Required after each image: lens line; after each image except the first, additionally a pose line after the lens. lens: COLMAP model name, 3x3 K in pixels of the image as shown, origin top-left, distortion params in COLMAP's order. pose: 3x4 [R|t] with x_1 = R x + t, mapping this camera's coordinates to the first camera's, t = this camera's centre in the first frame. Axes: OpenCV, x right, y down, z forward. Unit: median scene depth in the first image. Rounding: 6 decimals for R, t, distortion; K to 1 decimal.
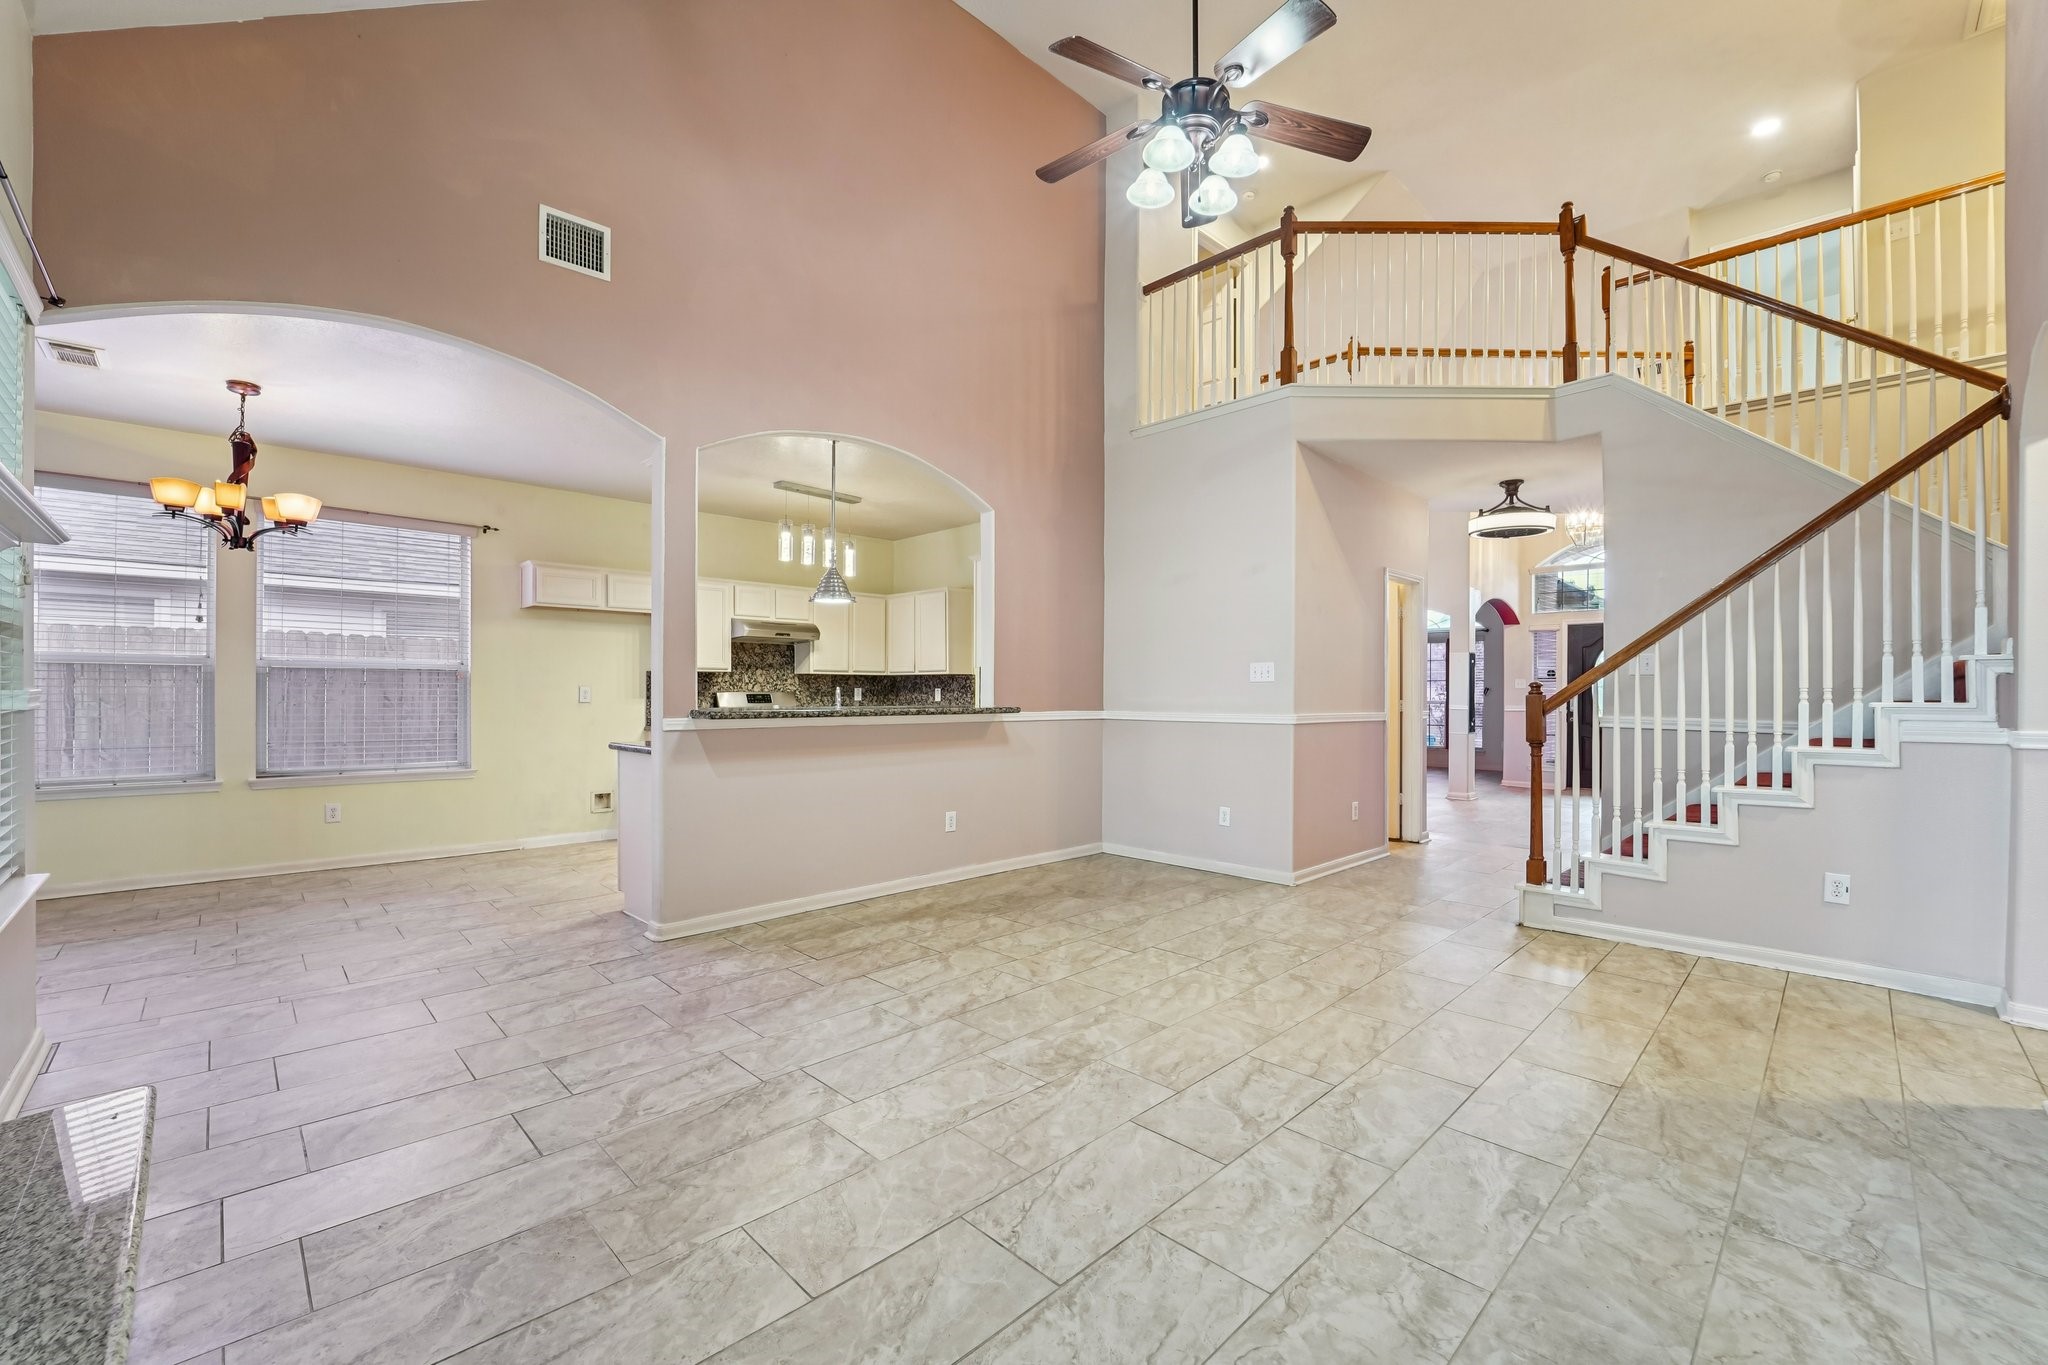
lens RADIAL K [[839.8, 0, 1015.2], [0, 839.8, 694.1], [0, 0, 1]] dist [-0.023136, 0.001874]
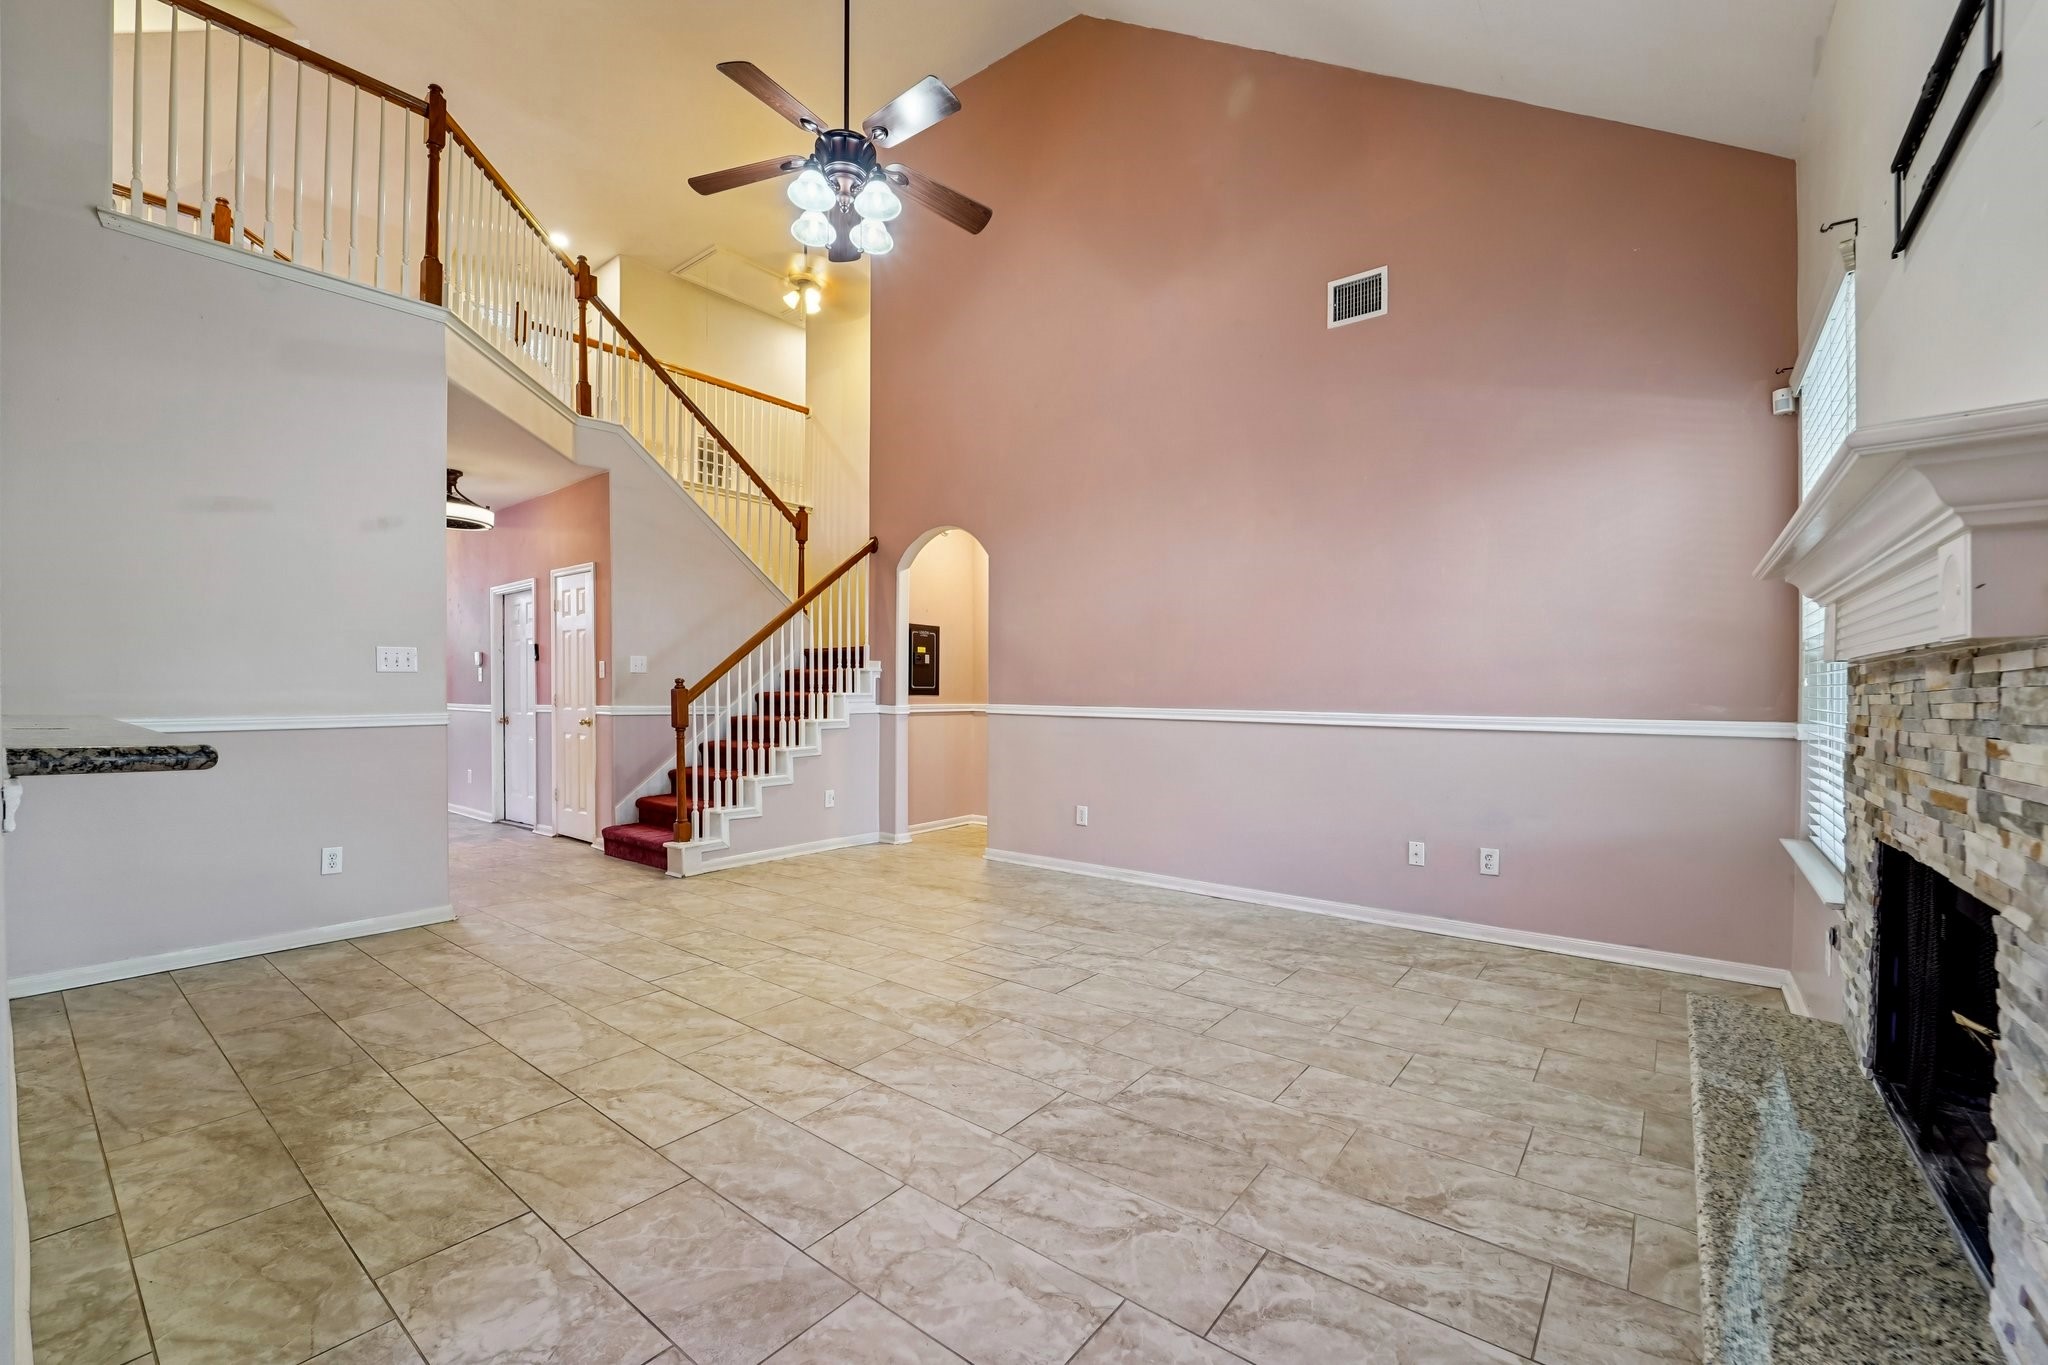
lens RADIAL K [[839.8, 0, 1016.0], [0, 839.8, 700.7], [0, 0, 1]] dist [-0.023136, 0.001874]
pose [[-0.126632, -0.015487, 0.991829, -0.900385], [-0.000642, 0.999879, 0.015531, -0.001597], [-0.991950, 0.001330, -0.126627, 0.902415]]
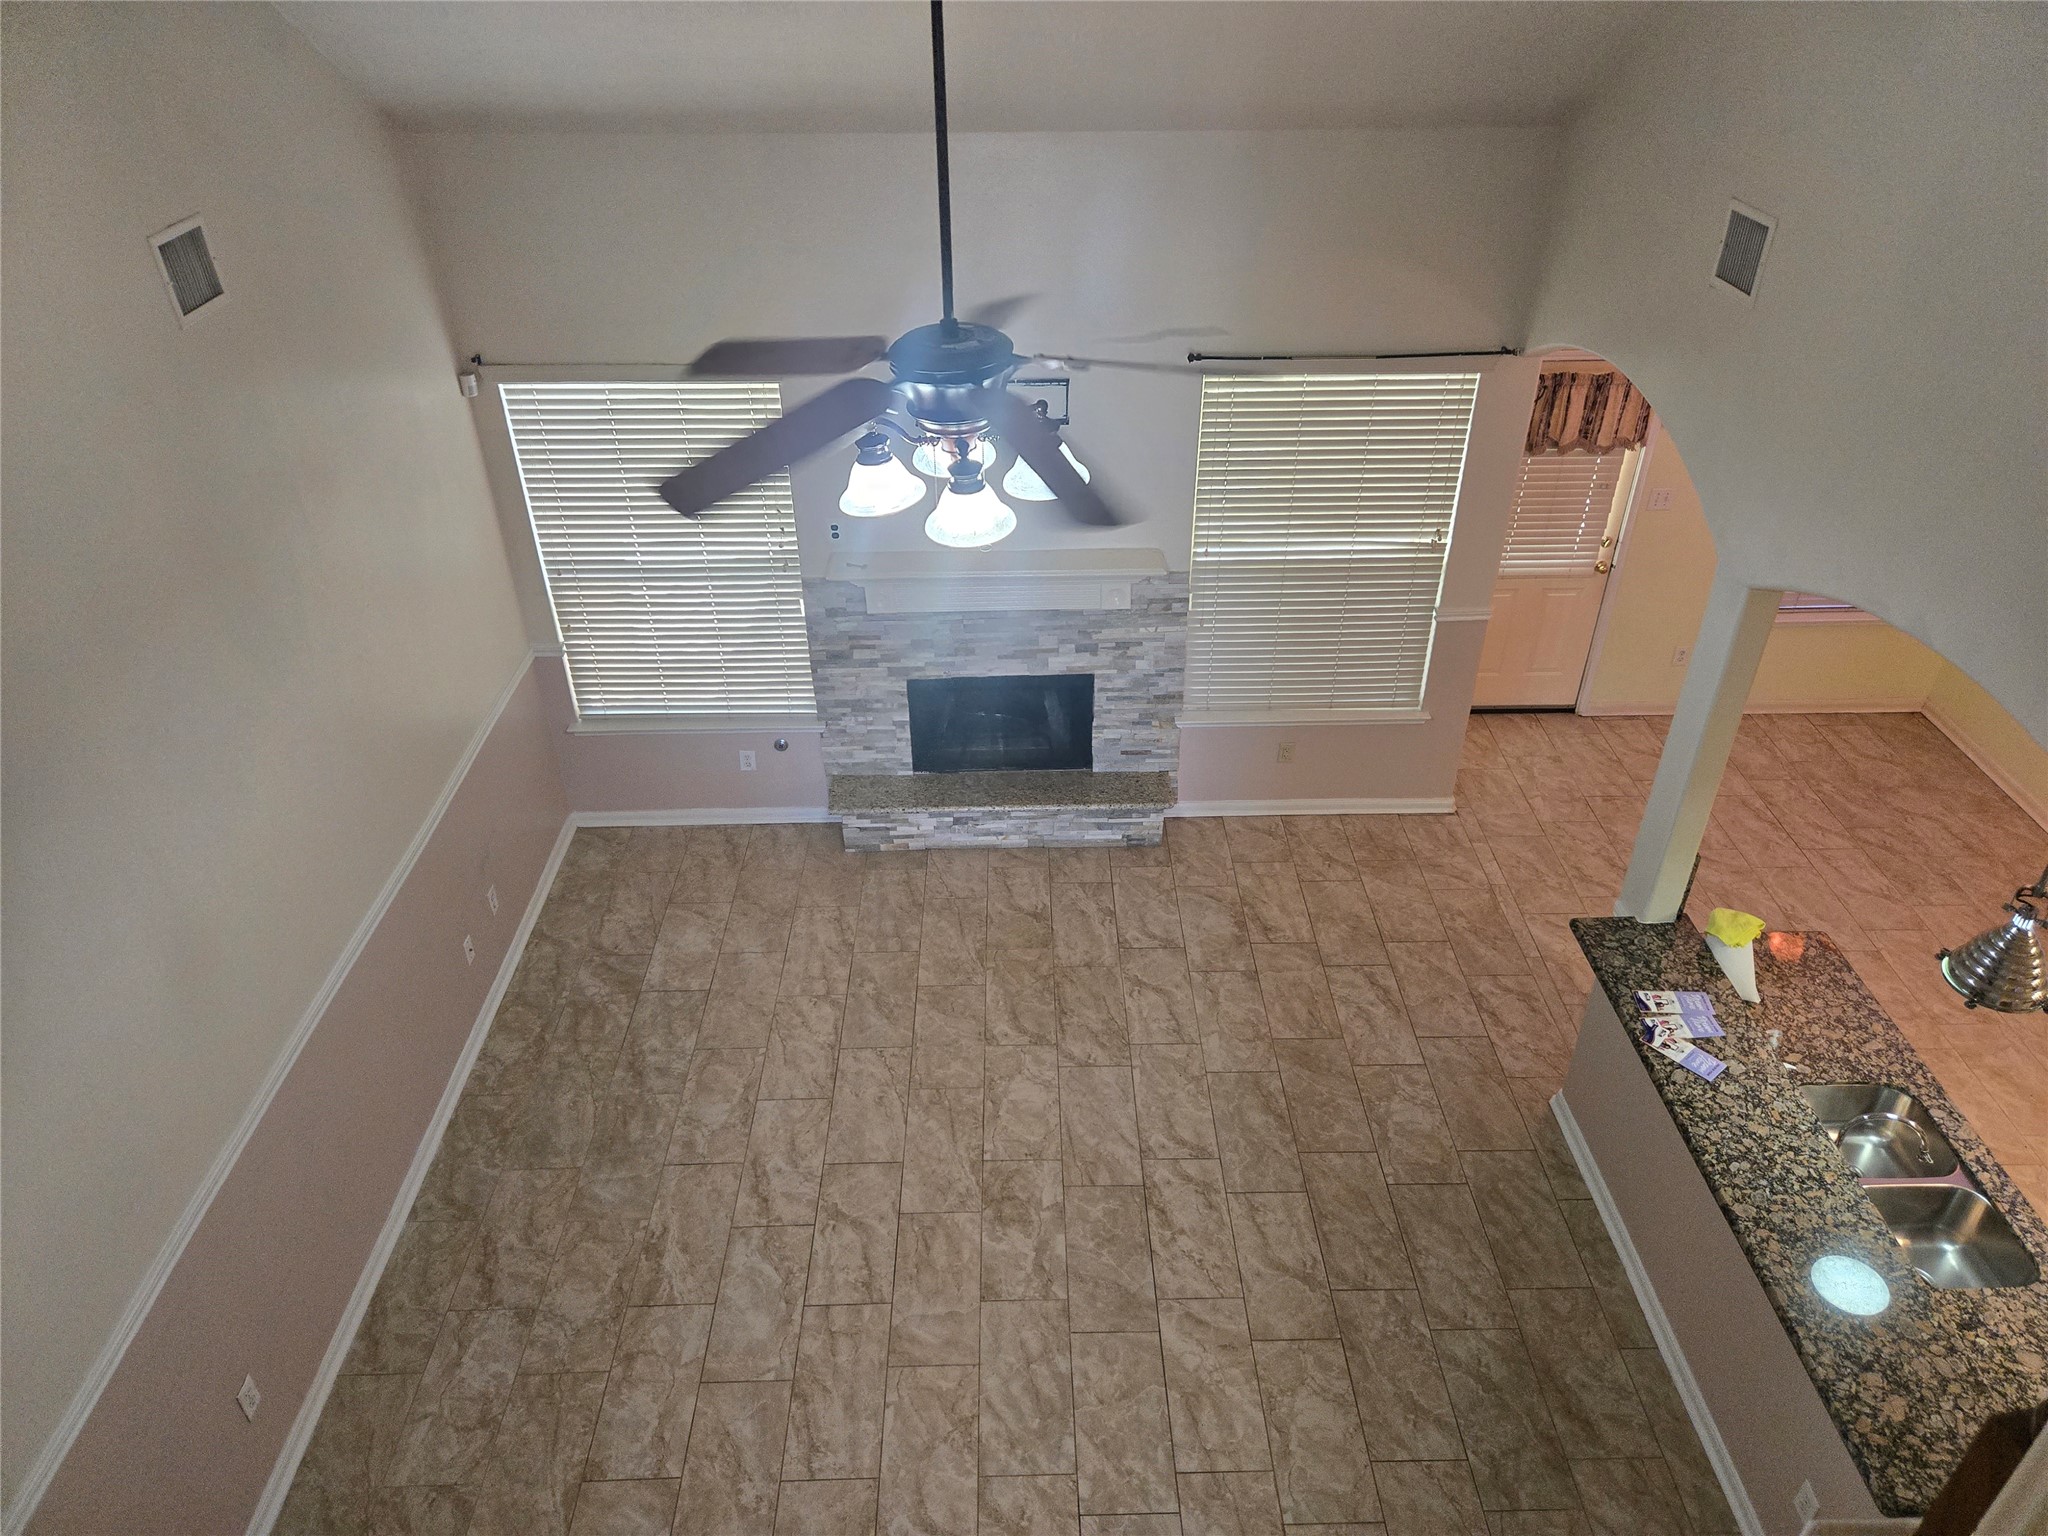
lens RADIAL K [[1379.3, 0, 1030.4], [0, 1379.3, 752.4], [0, 0, 1]] dist [0.055463, -0.039257]
pose [[-0.685410, 0.401576, -0.607413, 0.819093], [0.003971, 0.836226, 0.548370, -0.973268], [0.728147, 0.373446, -0.574752, 1.623788]]
